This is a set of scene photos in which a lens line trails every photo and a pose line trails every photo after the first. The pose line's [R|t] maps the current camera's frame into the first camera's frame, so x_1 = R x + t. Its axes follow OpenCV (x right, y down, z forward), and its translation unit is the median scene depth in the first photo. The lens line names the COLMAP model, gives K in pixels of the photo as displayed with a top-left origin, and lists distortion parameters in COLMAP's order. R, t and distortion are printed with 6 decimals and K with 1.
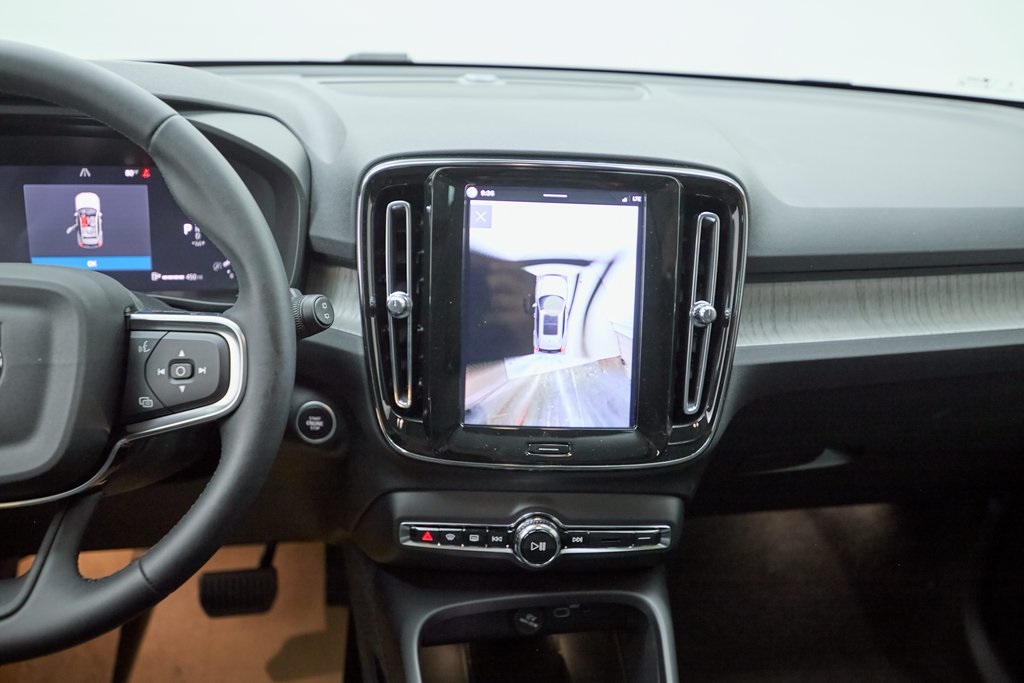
lens RADIAL K [[865.9, 0, 512.0], [0, 865.9, 341.5], [0, 0, 1]] dist [-0.010646, -0.018217]
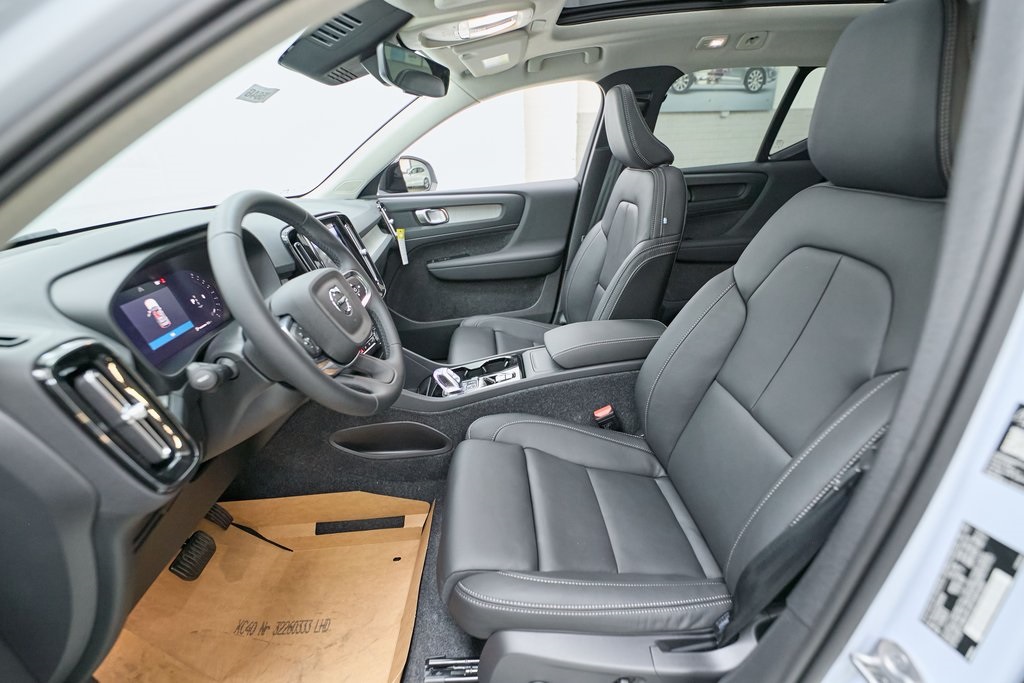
lens RADIAL K [[440.3, 0, 512.0], [0, 440.3, 341.5], [0, 0, 1]] dist [-0.000658, -0.000168]
pose [[0.121776, -0.447552, 0.885928, -1.337712], [0.471050, 0.811710, 0.345311, -0.068721], [-0.873661, 0.375265, 0.309666, 0.115770]]
